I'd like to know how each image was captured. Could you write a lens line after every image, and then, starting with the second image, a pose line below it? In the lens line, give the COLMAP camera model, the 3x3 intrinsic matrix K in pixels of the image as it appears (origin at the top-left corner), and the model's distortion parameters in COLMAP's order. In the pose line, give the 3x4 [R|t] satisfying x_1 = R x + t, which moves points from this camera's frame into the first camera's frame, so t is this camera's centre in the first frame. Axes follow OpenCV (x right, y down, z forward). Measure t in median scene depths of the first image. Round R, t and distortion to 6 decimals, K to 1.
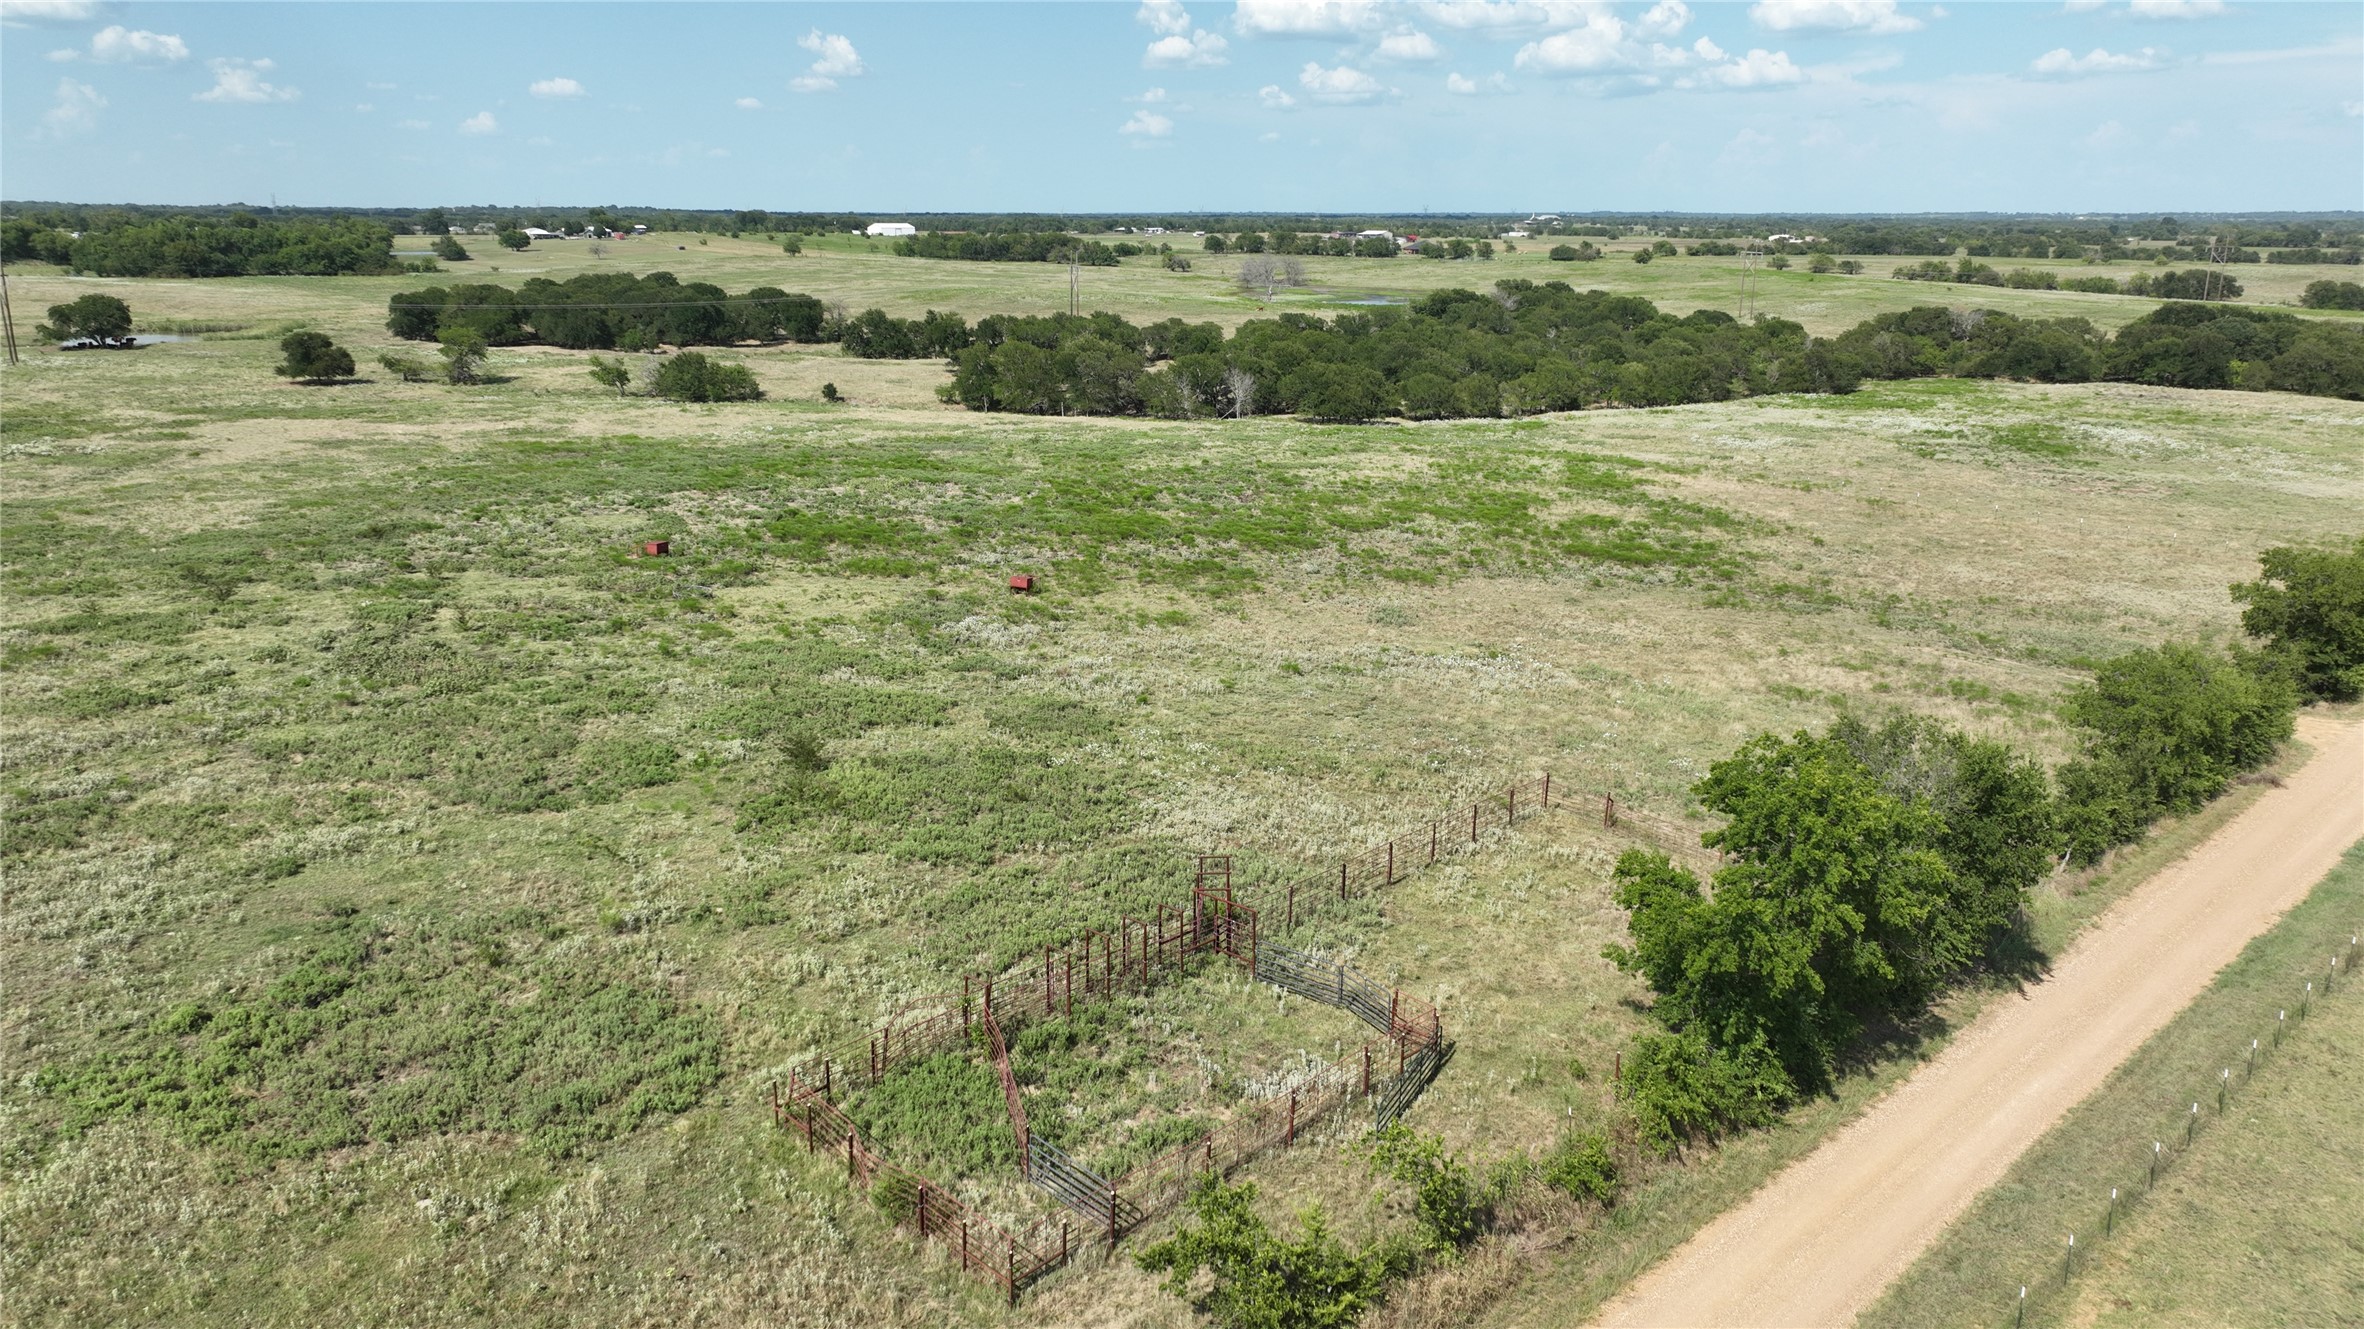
lens RADIAL K [[1656.7, 0, 1186.7], [0, 1656.7, 662.6], [0, 0, 1]] dist [0.000332, 0.014415]
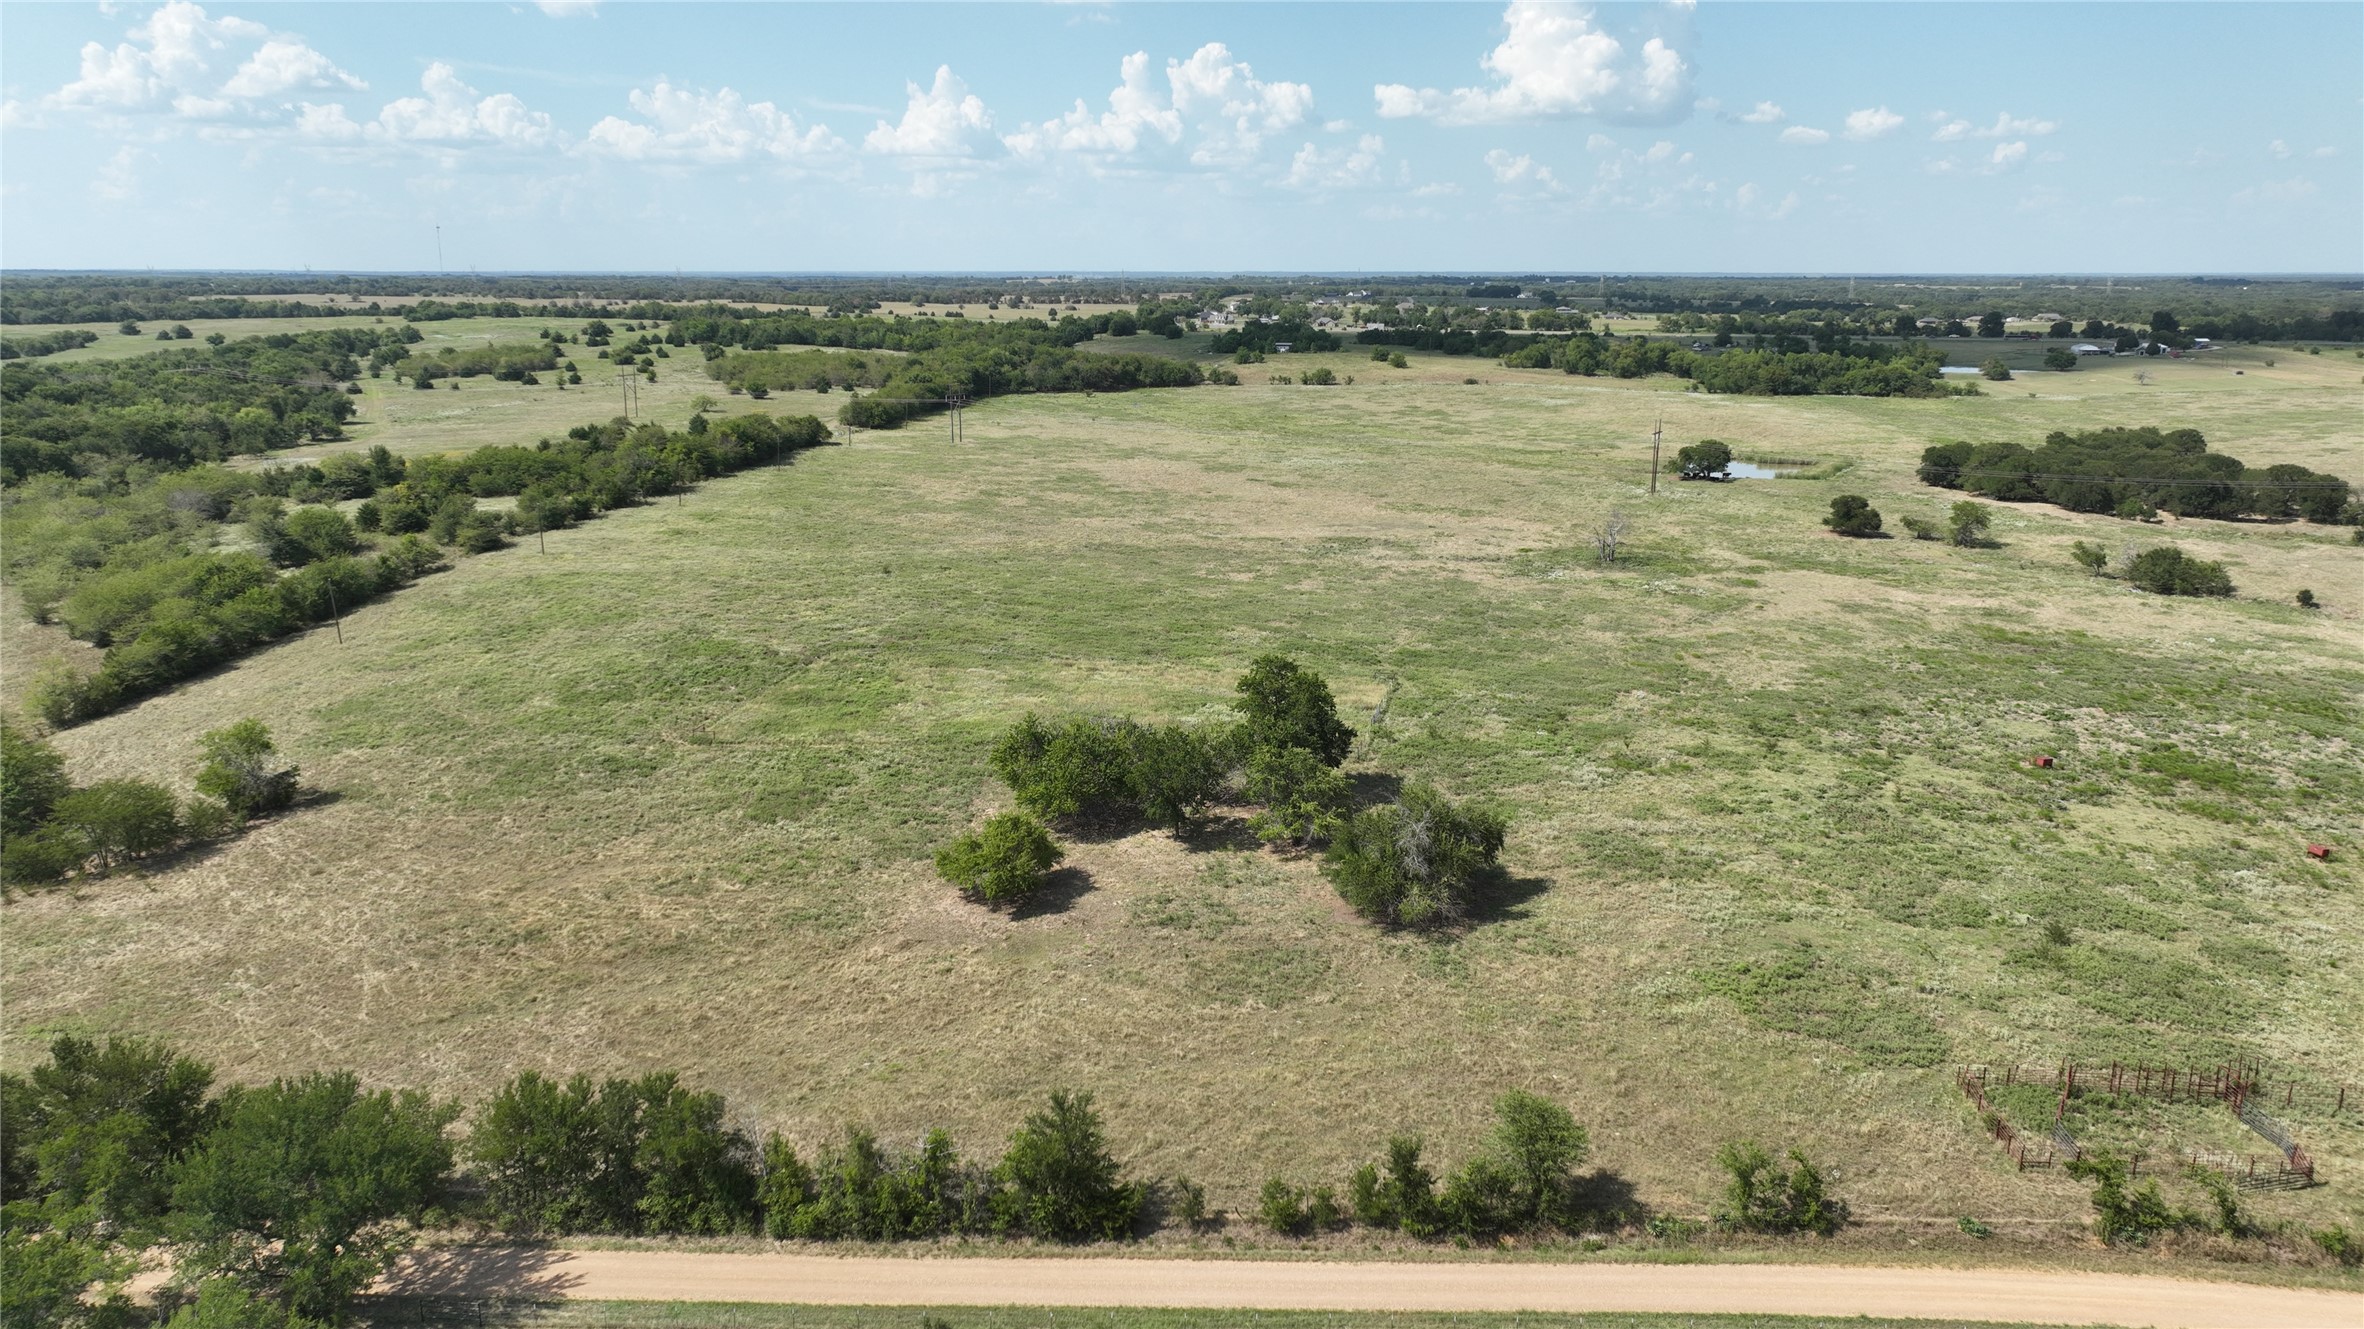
lens RADIAL K [[1657.5, 0, 1185.3], [0, 1657.5, 666.2], [0, 0, 1]] dist [0.001939, 0.007364]
pose [[0.652460, 0.172056, -0.738033, 0.207456], [-0.196459, 0.978993, 0.054550, -0.068253], [0.731915, 0.109402, 0.672556, -0.451202]]
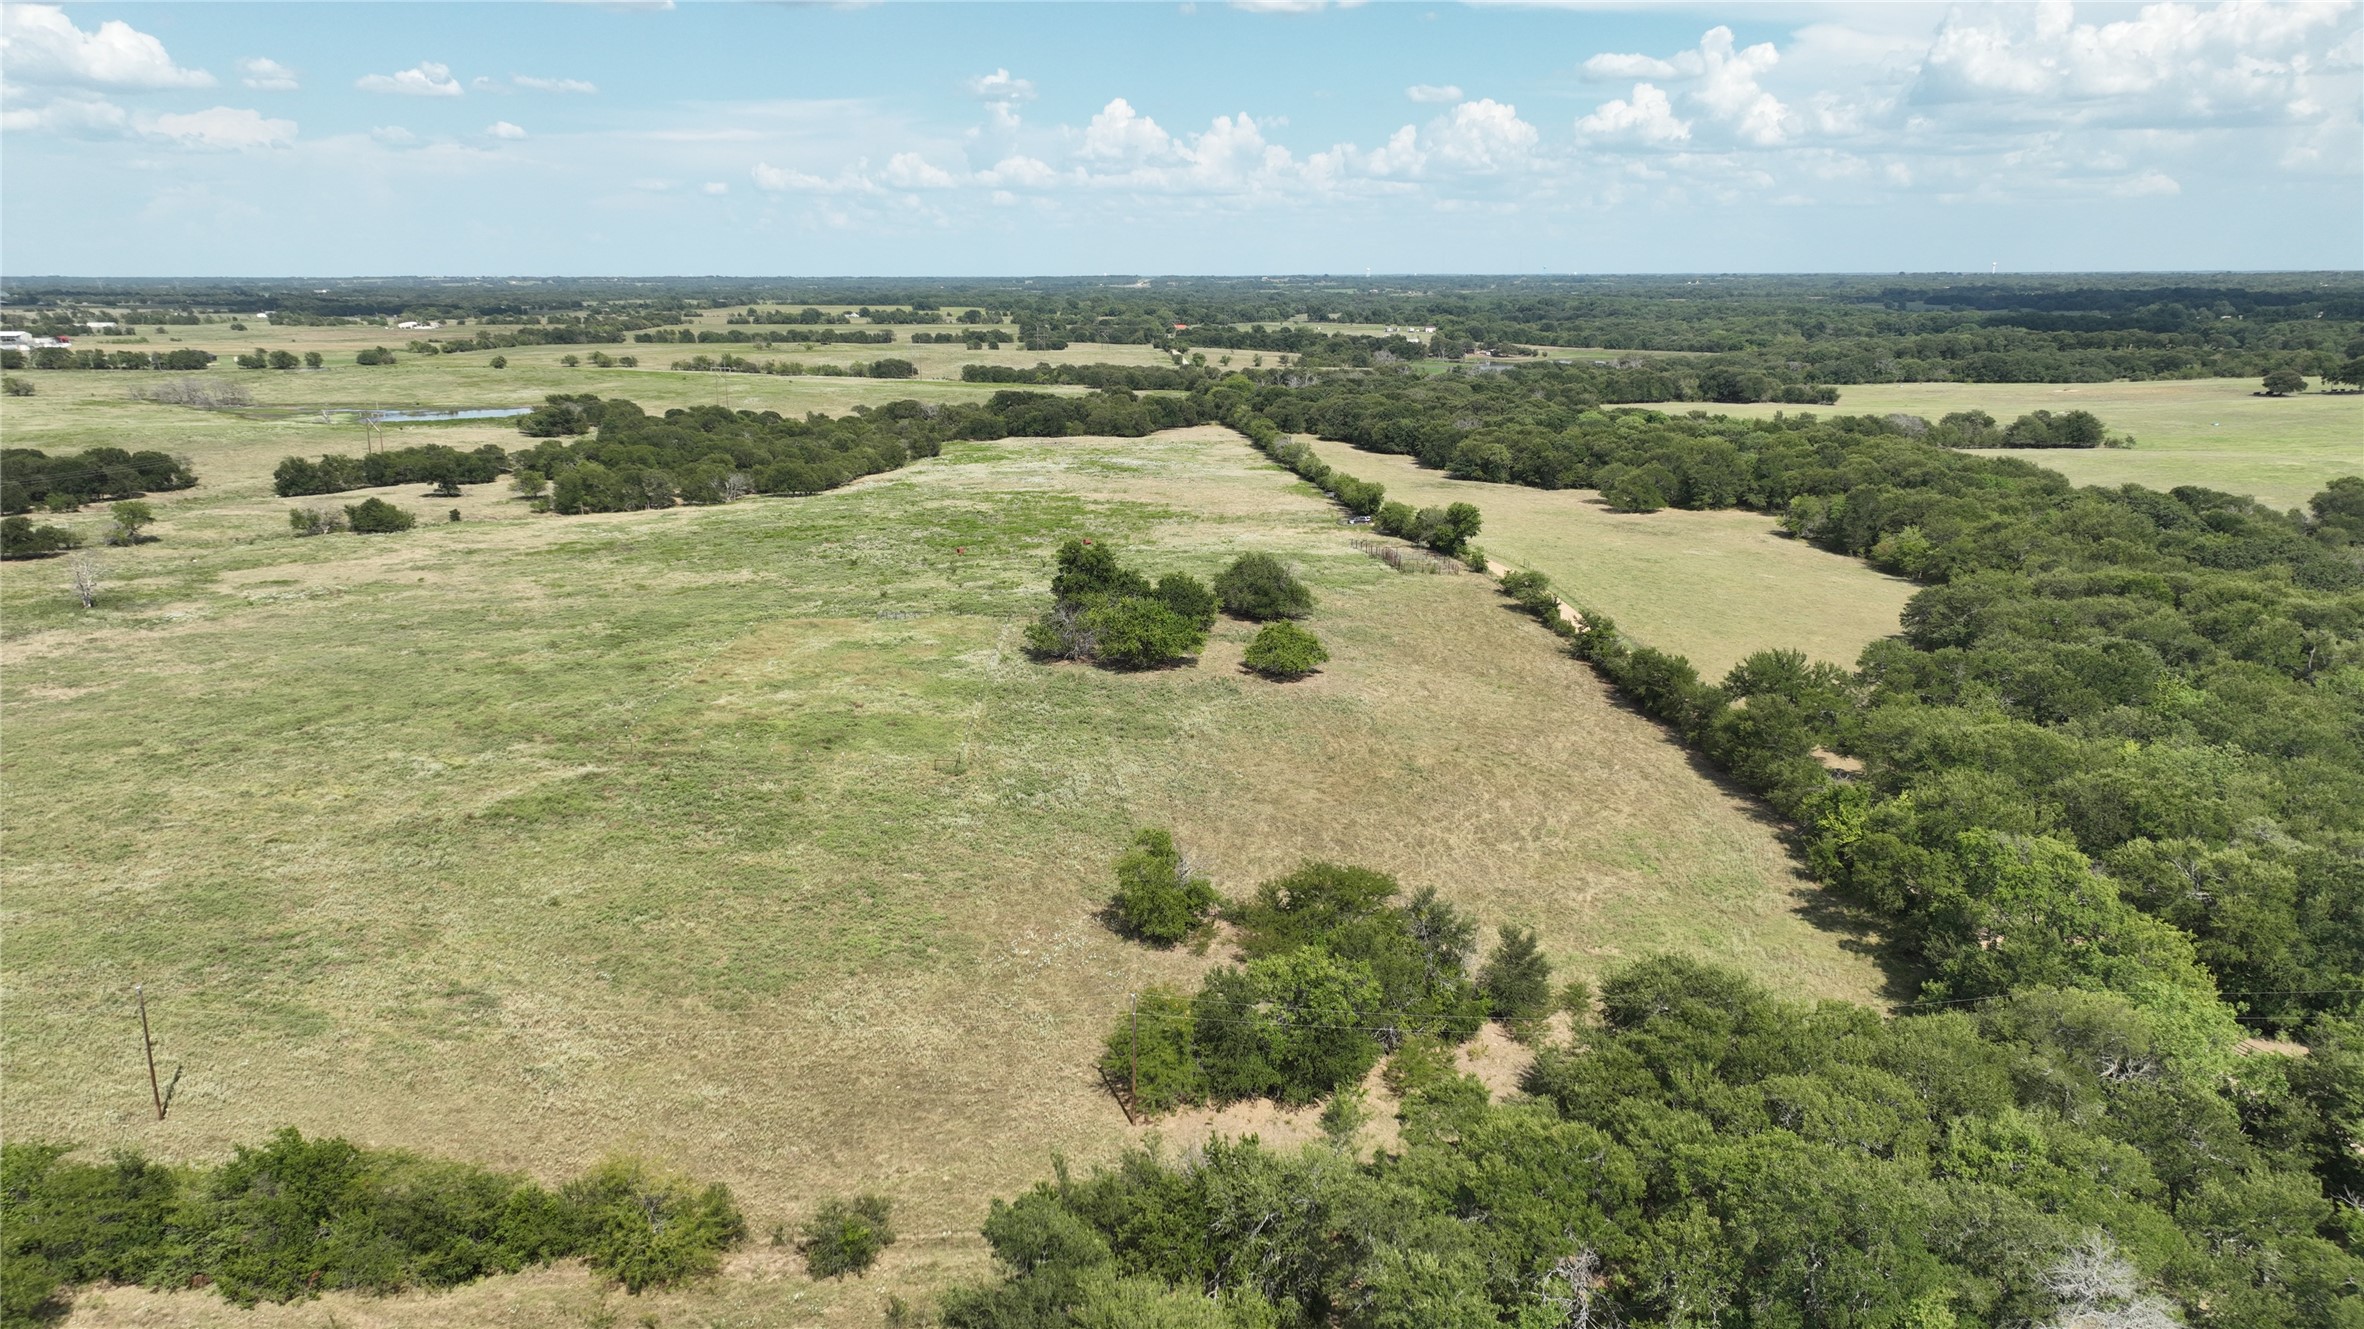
lens RADIAL K [[1657.5, 0, 1185.3], [0, 1657.5, 666.2], [0, 0, 1]] dist [0.001939, 0.007364]
pose [[0.638844, -0.183186, 0.747209, -1.705448], [0.206443, 0.976436, 0.062879, 0.013785], [-0.741120, 0.114086, 0.661608, -0.787813]]
